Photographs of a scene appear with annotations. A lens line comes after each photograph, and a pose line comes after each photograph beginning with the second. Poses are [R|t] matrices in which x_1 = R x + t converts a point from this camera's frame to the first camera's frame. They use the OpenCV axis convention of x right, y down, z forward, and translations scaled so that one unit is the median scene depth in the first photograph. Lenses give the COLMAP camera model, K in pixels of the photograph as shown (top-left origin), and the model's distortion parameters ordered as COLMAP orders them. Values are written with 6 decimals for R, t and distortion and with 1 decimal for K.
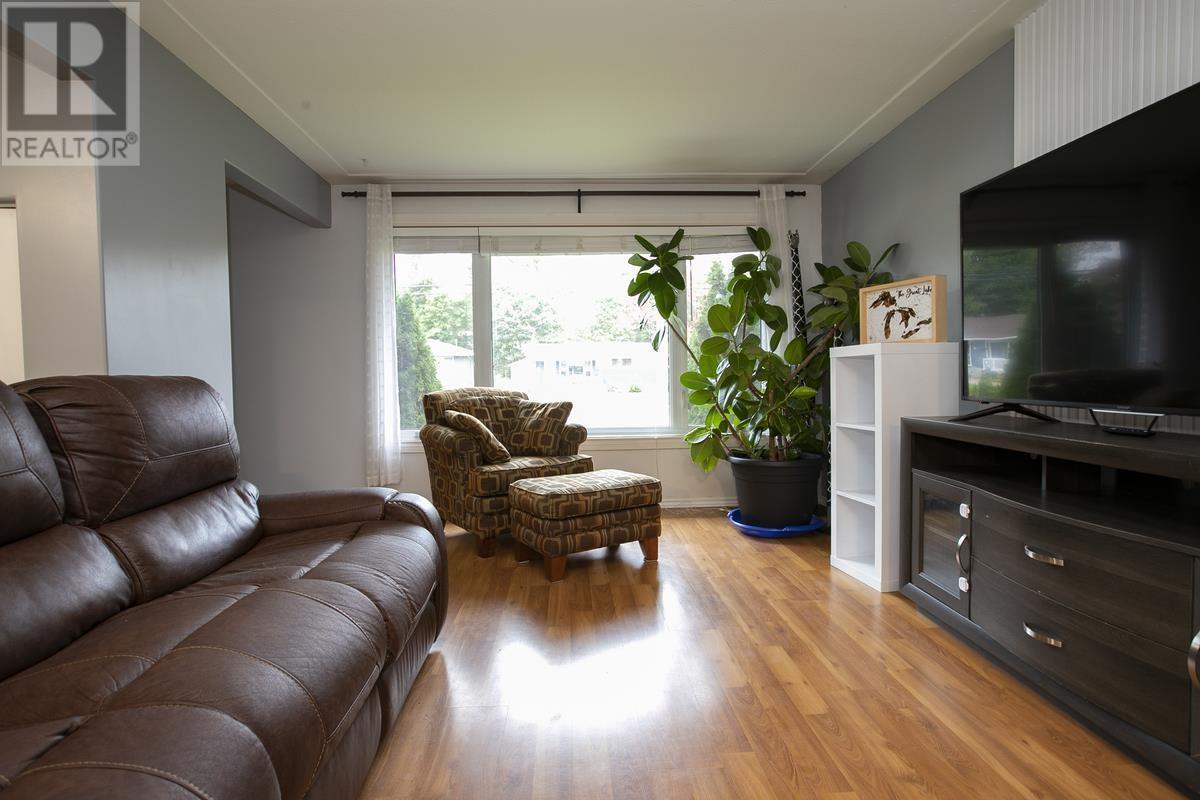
lens RADIAL K [[600.7, 0, 604.9], [0, 600.7, 400.5], [0, 0, 1]] dist [-0.032290, 0.013183]
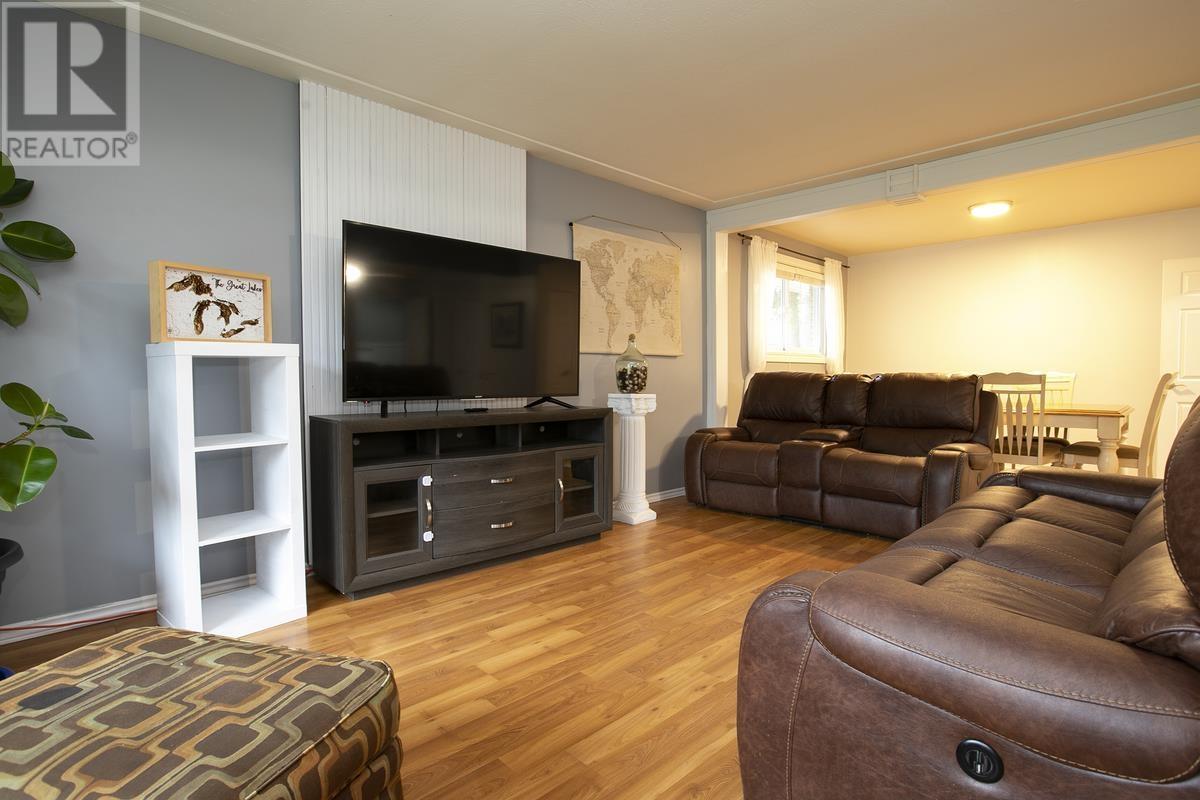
lens RADIAL K [[600.7, 0, 610.4], [0, 600.7, 400.9], [0, 0, 1]] dist [-0.032290, 0.013183]
pose [[-0.651178, -0.017734, 0.758718, -0.459084], [0.042015, 0.997351, 0.059371, -0.038039], [-0.757762, 0.070539, -0.648708, 1.052645]]
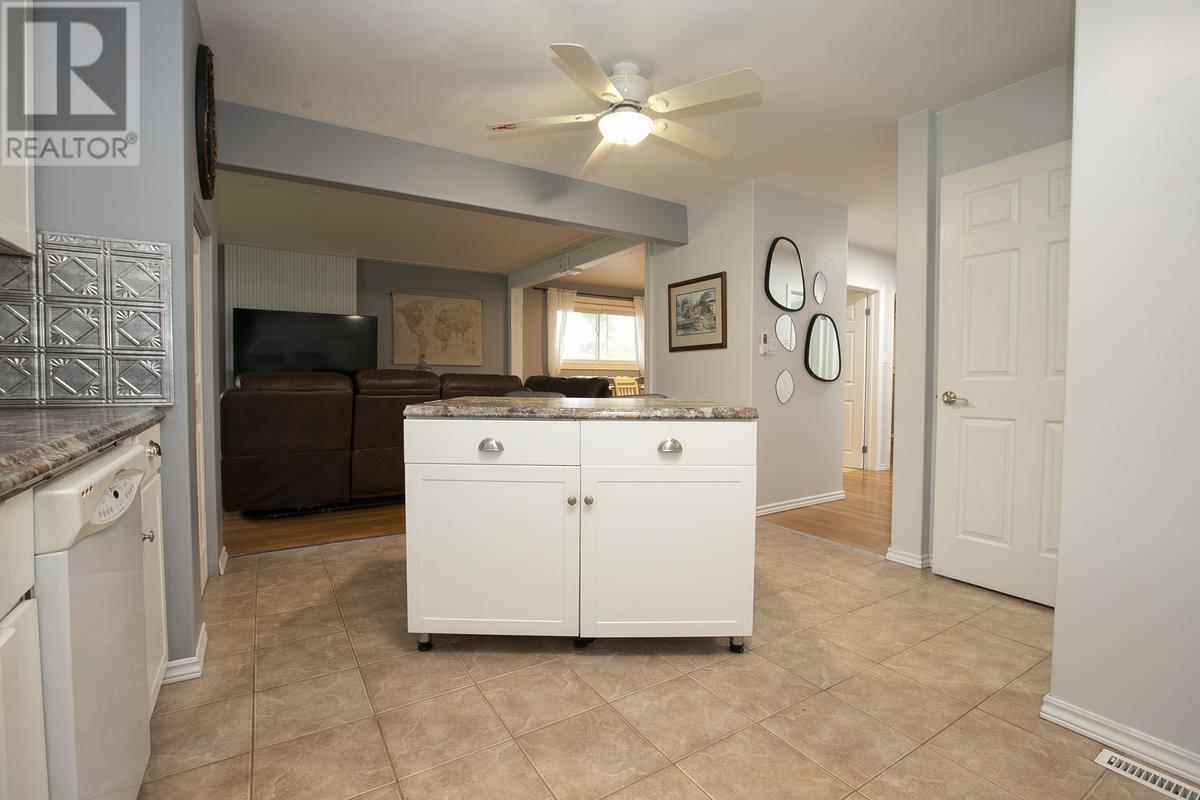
lens RADIAL K [[541.7, 0, 602.6], [0, 541.7, 400.3], [0, 0, 1]] dist [-0.051311, 0.015999]
pose [[-0.484026, -0.020638, 0.874810, -1.703816], [0.039197, 0.998207, 0.045237, 0.010871], [-0.874175, 0.056186, -0.482349, 0.559304]]
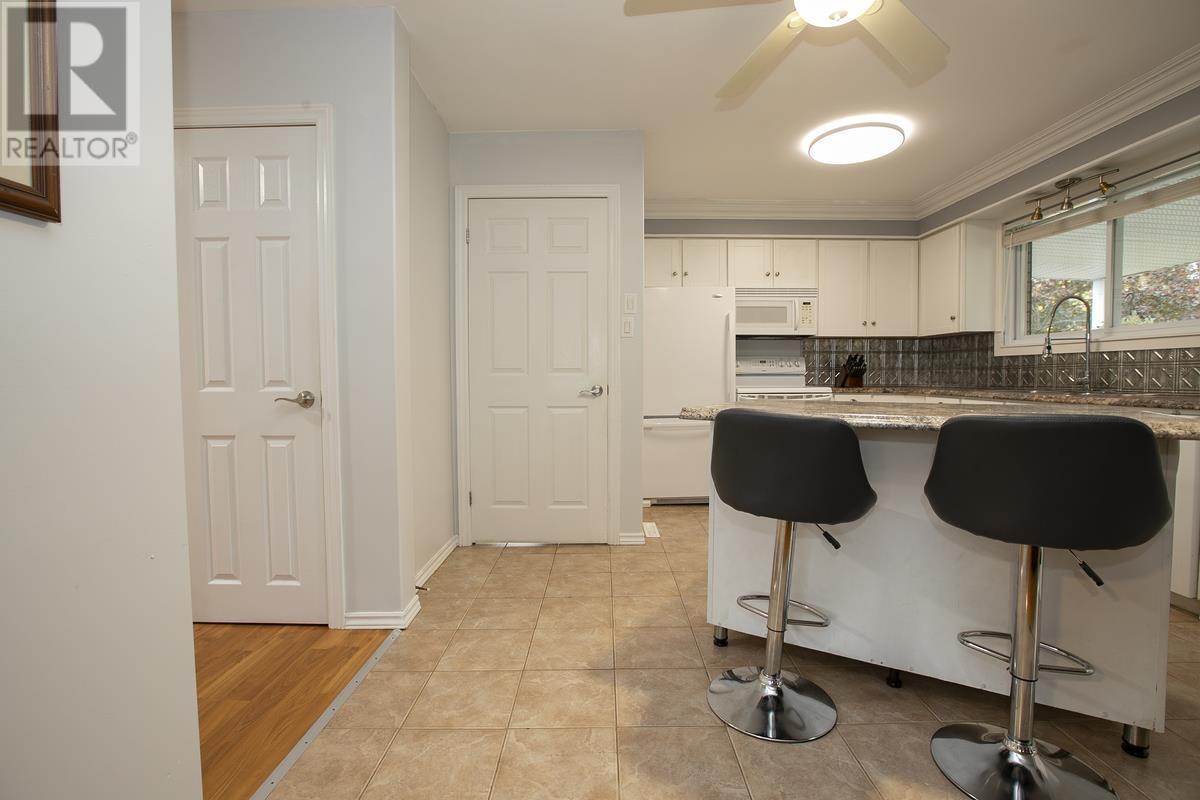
lens RADIAL K [[541.7, 0, 606.2], [0, 541.7, 403.2], [0, 0, 1]] dist [-0.051311, 0.015999]
pose [[-0.053315, 0.064440, -0.996496, -0.486795], [-0.041100, 0.996928, 0.066667, 0.017903], [0.997732, 0.044510, -0.050502, -0.051645]]
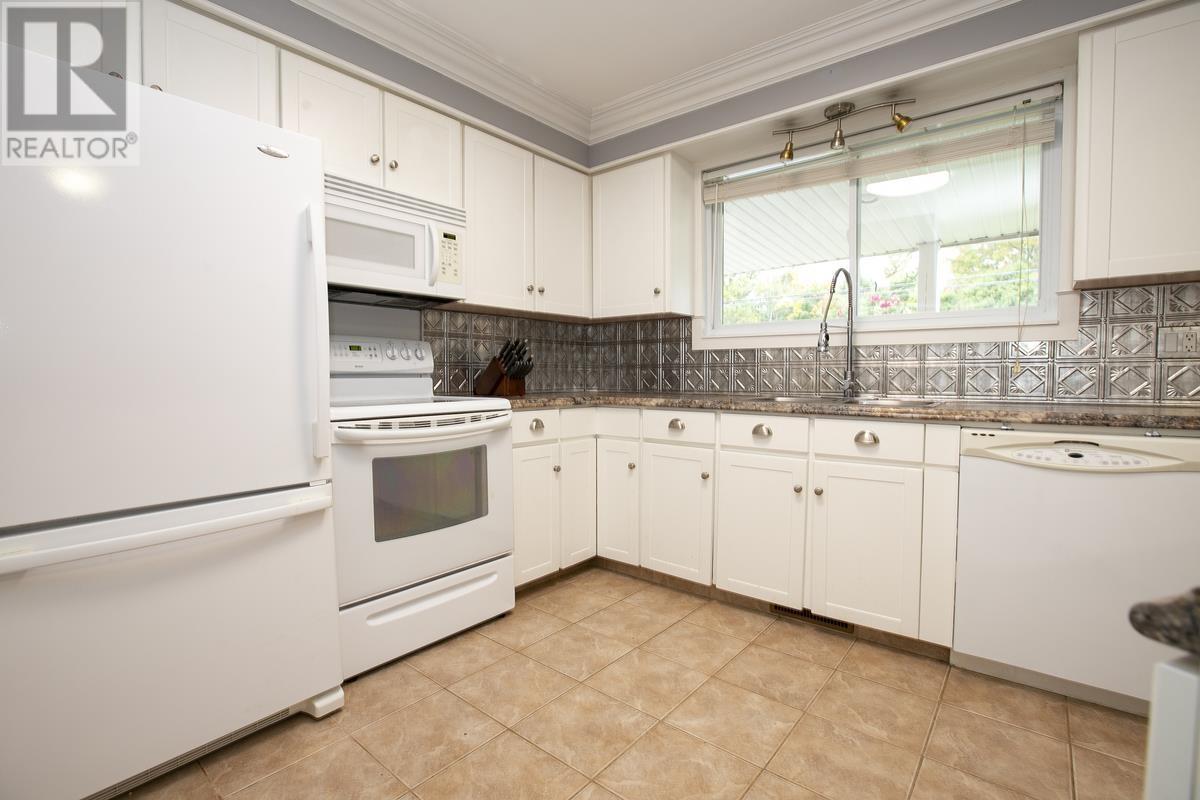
lens RADIAL K [[541.7, 0, 600.7], [0, 541.7, 399.7], [0, 0, 1]] dist [-0.051311, 0.015999]
pose [[0.731085, 0.045162, -0.680790, -1.280002], [-0.041053, 0.998911, 0.022179, 0.024897], [0.681050, 0.011734, 0.732143, 0.001456]]
